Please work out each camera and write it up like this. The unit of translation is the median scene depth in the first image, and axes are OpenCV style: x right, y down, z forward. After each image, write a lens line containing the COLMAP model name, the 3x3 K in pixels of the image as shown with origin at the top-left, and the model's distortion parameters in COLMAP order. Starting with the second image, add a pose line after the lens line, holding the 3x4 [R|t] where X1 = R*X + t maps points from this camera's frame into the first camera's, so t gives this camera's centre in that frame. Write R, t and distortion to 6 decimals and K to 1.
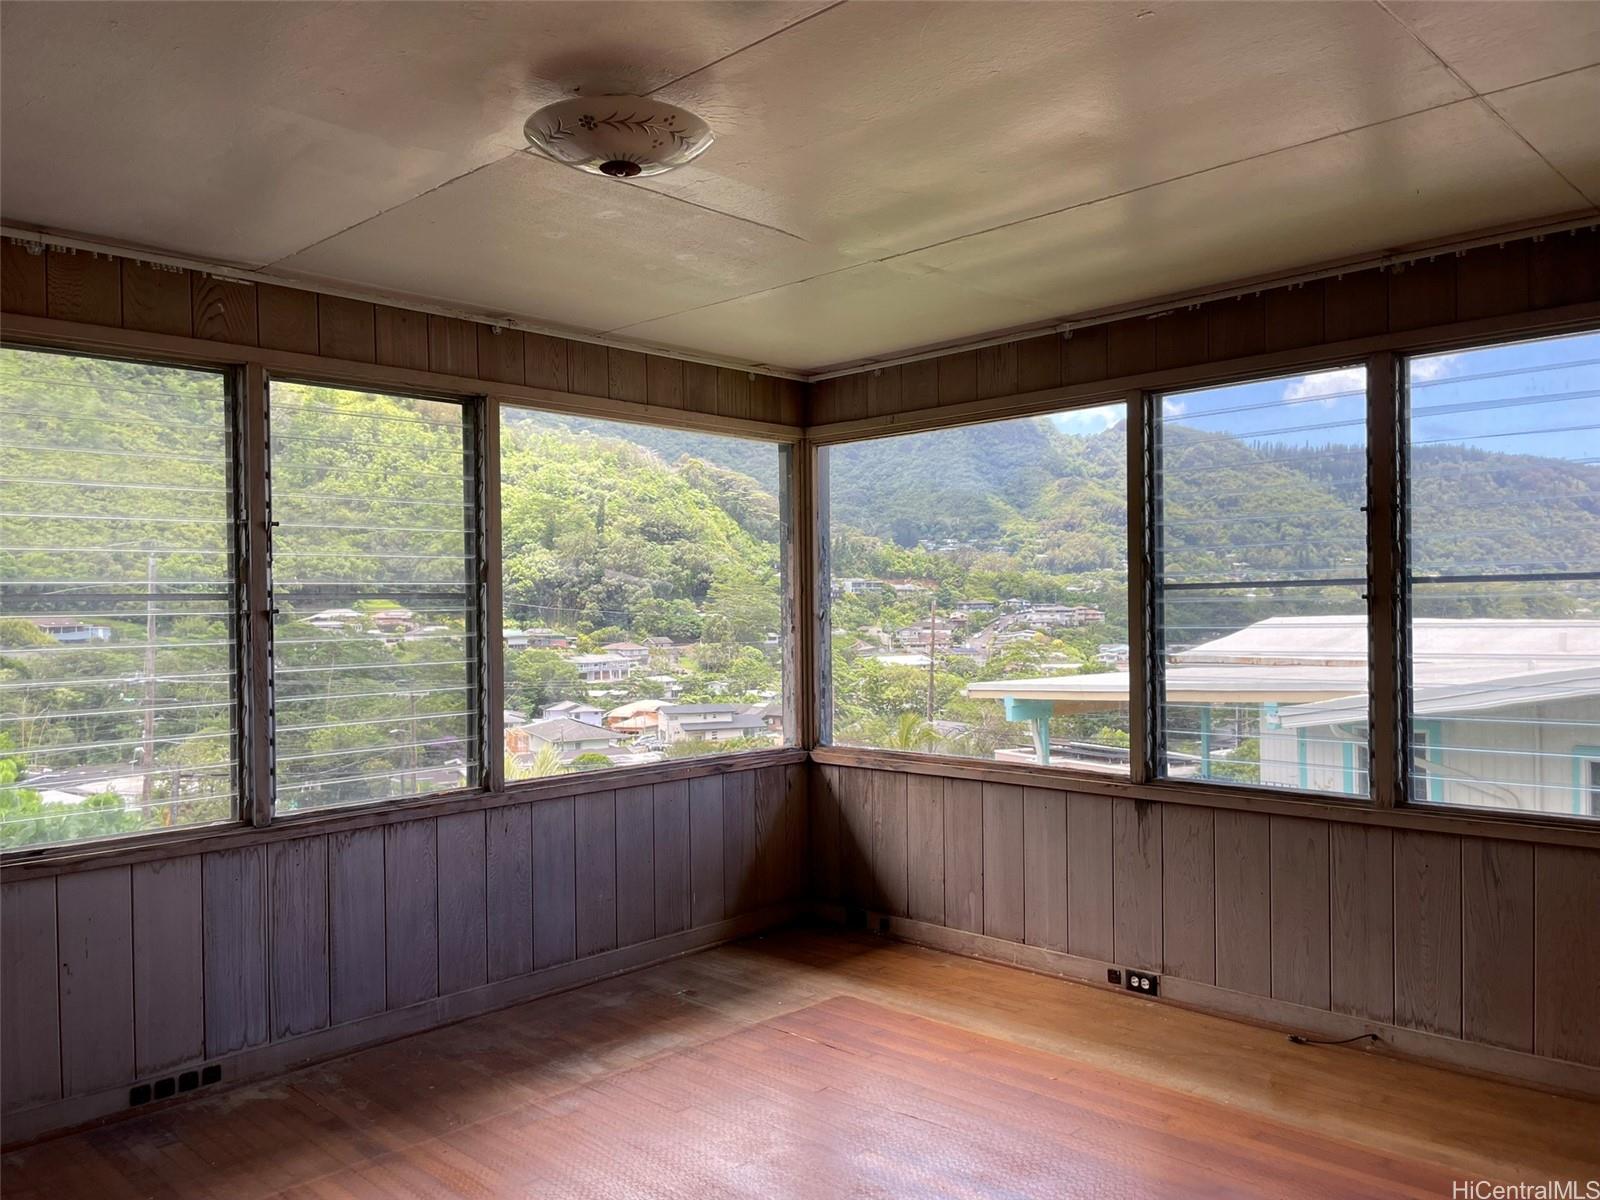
lens RADIAL K [[1201.8, 0, 771.8], [0, 1201.8, 645.1], [0, 0, 1]] dist [0.068216, -0.095845]
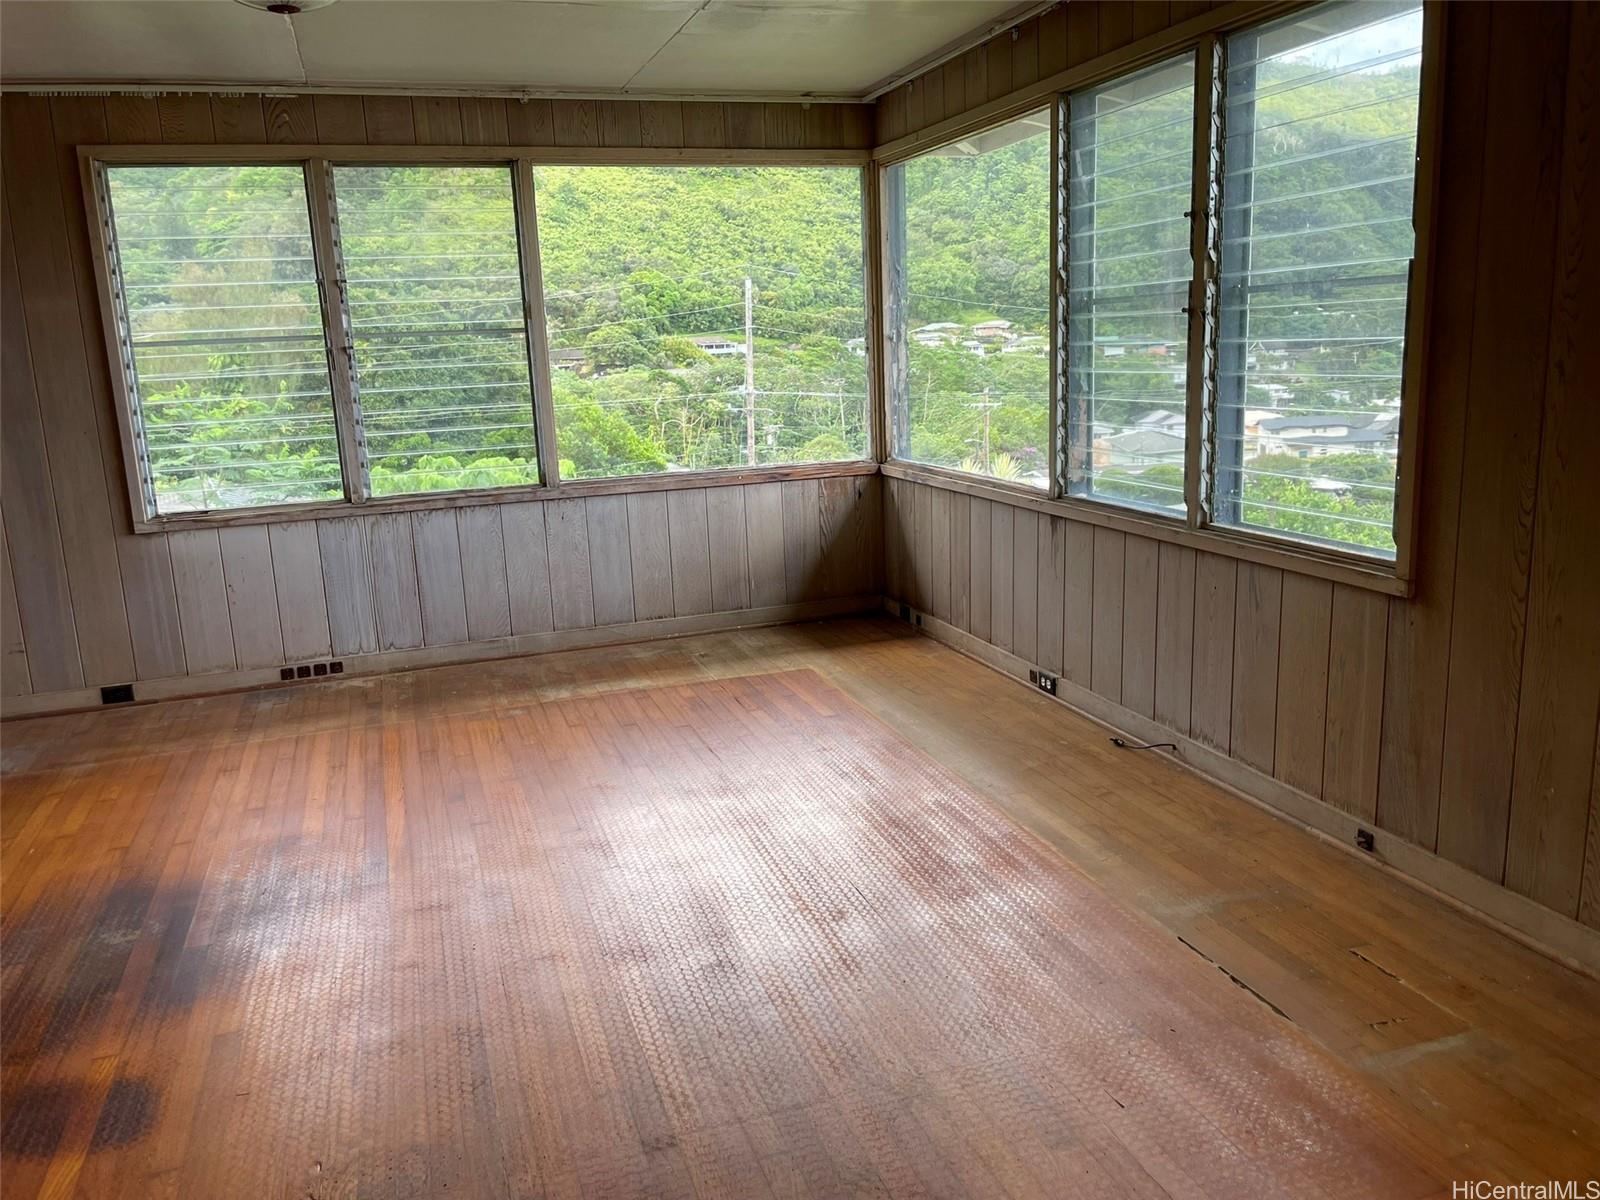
lens RADIAL K [[1207.1, 0, 815.6], [0, 1207.1, 601.0], [0, 0, 1]] dist [0.124604, -0.162900]
pose [[0.890838, 0.073833, -0.448282, 0.603217], [0.017152, 0.980537, 0.195581, -0.007637], [0.453998, -0.181920, 0.872233, -0.021201]]
